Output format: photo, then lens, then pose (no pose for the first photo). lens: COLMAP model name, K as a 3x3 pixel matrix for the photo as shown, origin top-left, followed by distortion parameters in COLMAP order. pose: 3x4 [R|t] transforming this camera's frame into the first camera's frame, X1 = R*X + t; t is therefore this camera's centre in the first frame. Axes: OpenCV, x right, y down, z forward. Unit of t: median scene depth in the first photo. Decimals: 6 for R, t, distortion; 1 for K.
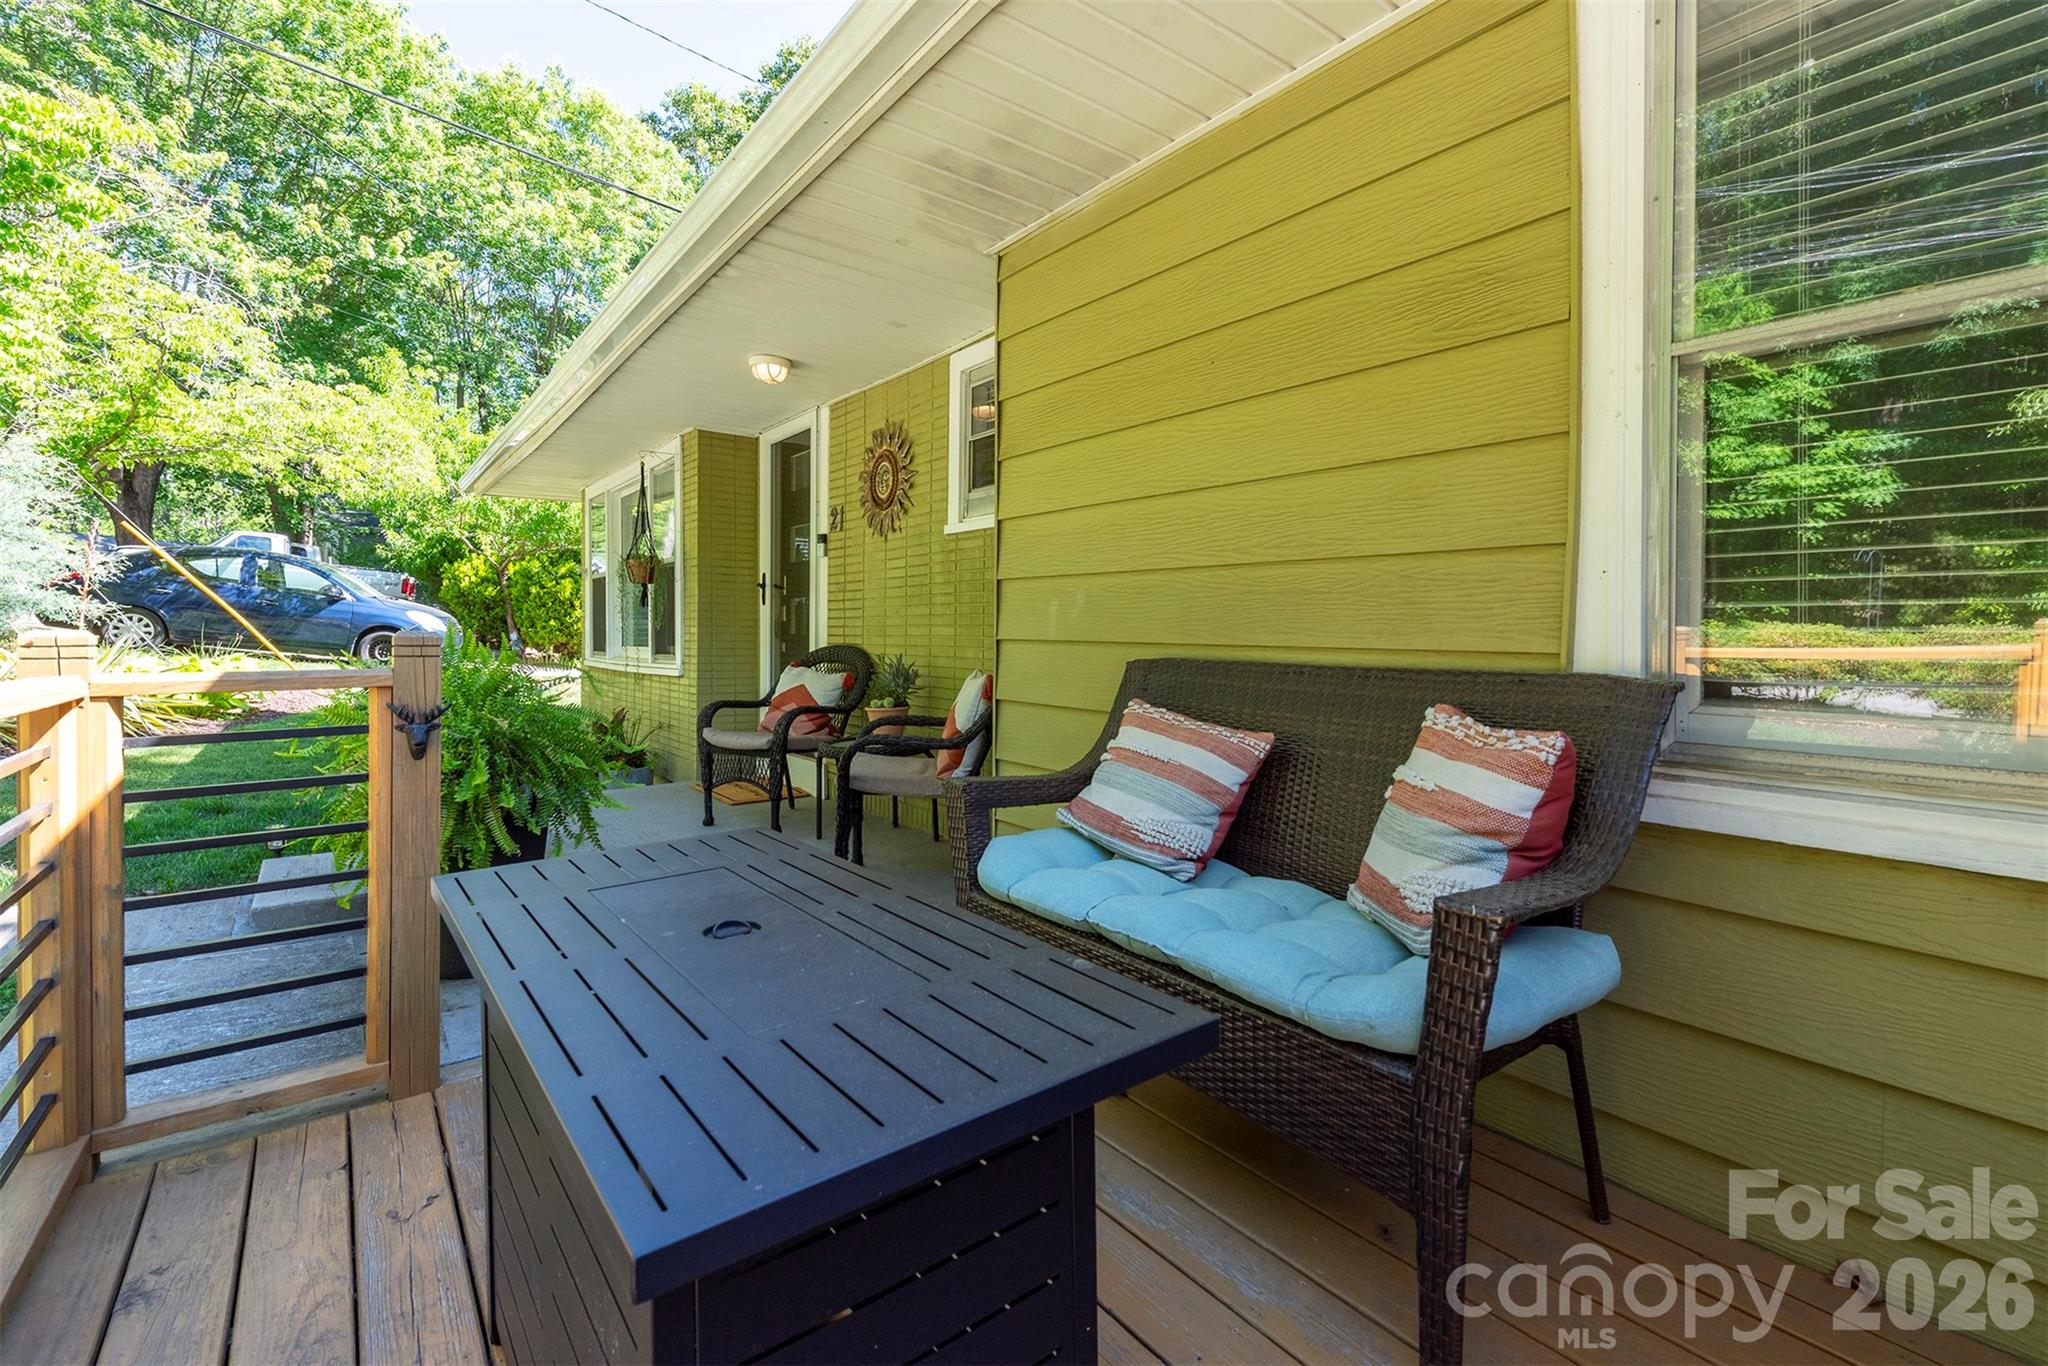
lens RADIAL K [[914.0, 0, 1039.6], [0, 914.0, 645.5], [0, 0, 1]] dist [0.013479, -0.004944]
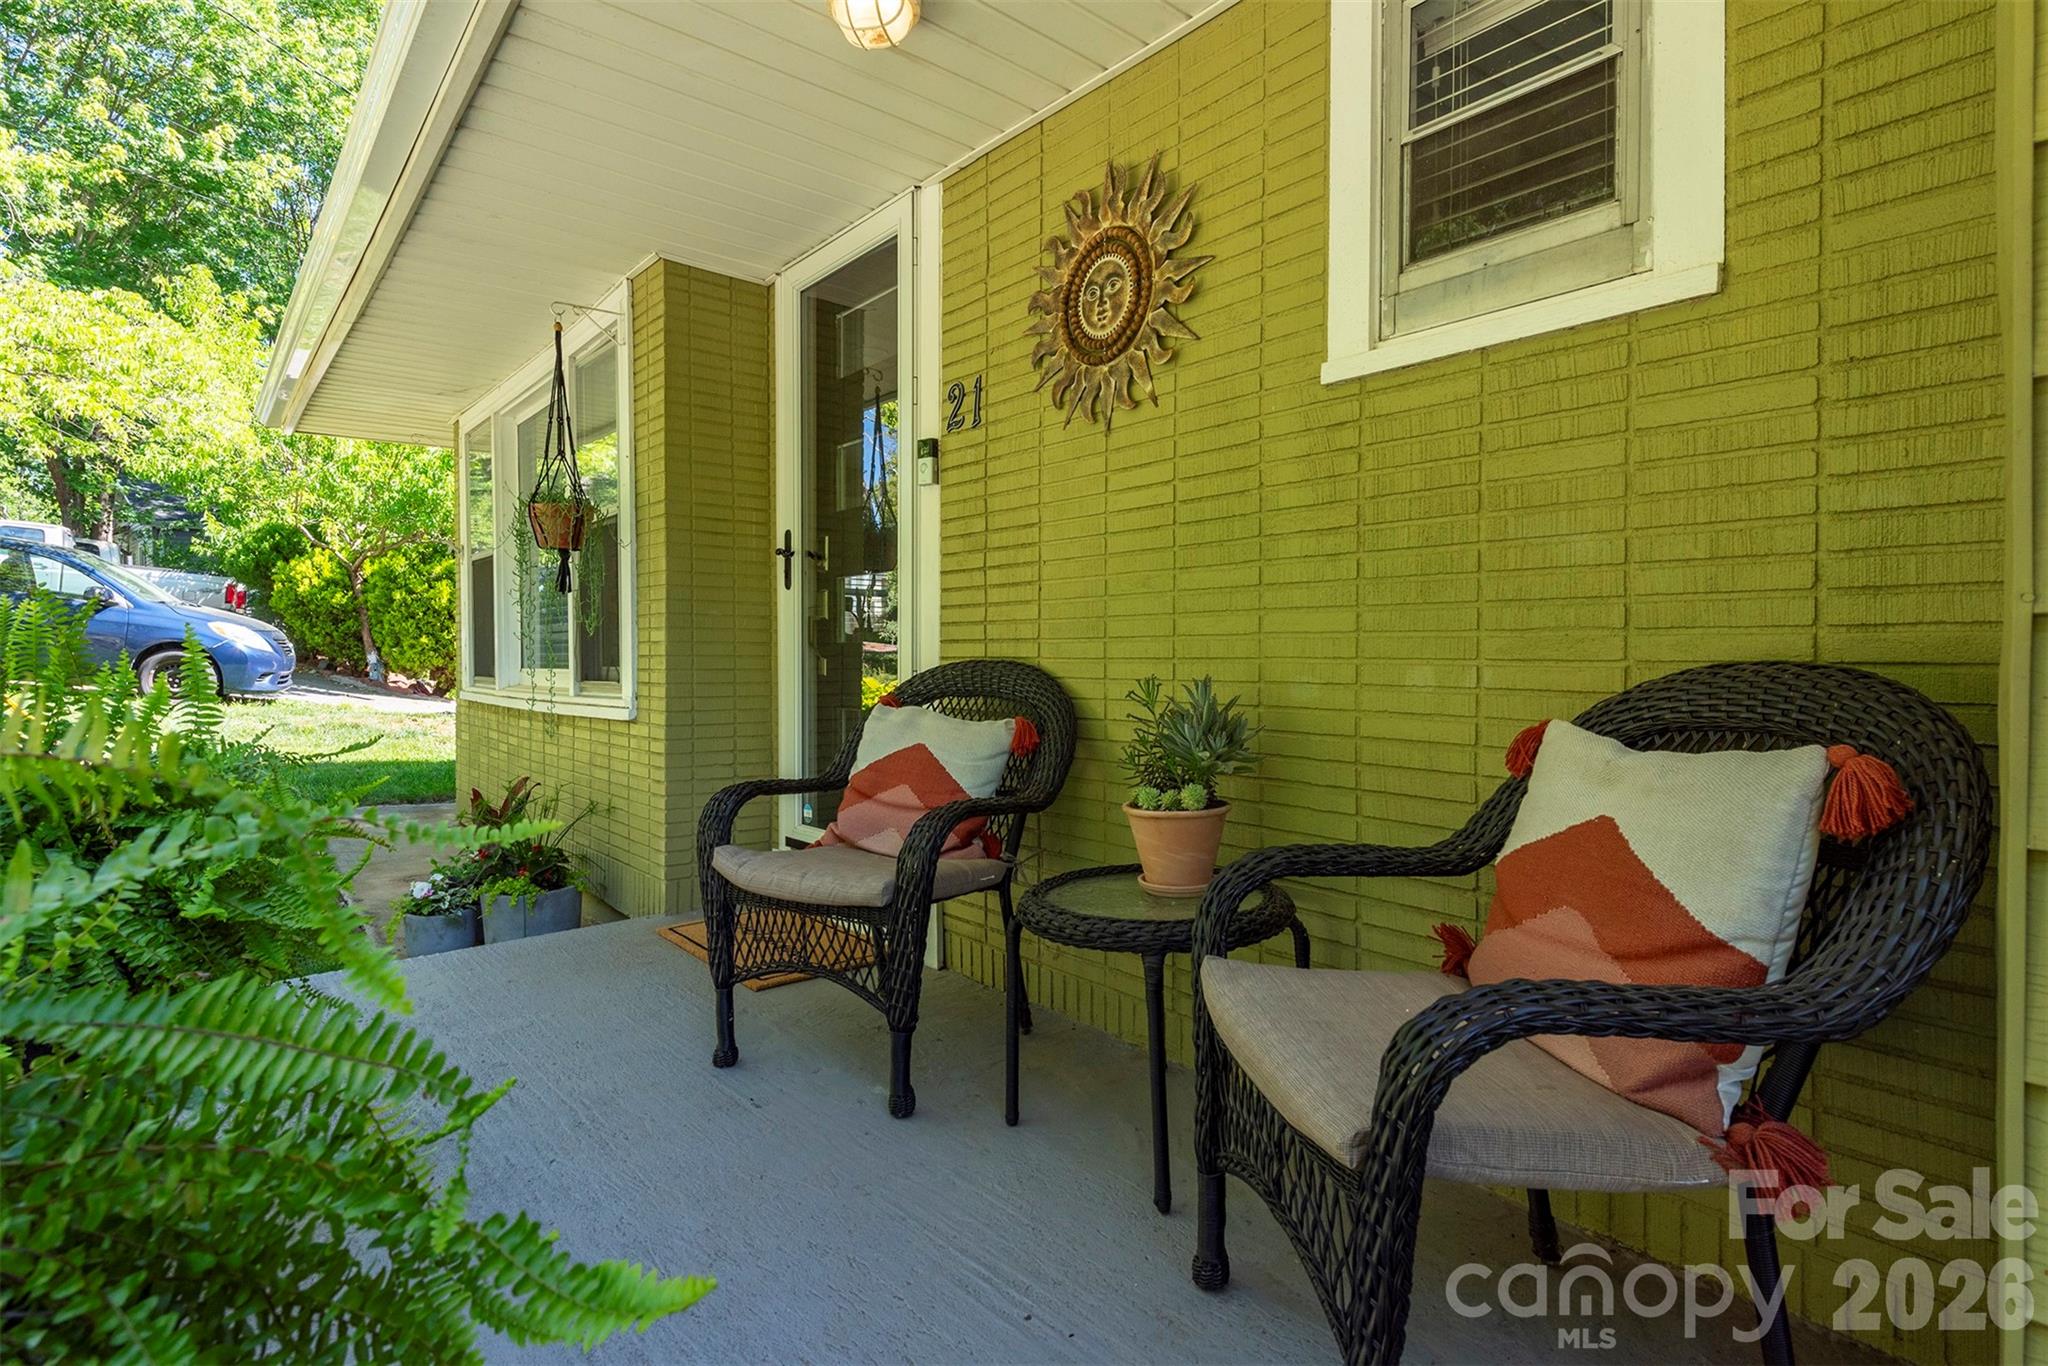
lens RADIAL K [[1038.0, 0, 1023.1], [0, 1038.0, 674.2], [0, 0, 1]] dist [0.015740, -0.004312]
pose [[0.999688, -0.003737, 0.024710, -0.171546], [0.003641, 0.999986, 0.003953, 0.004026], [-0.024724, -0.003862, 0.999687, 0.368791]]
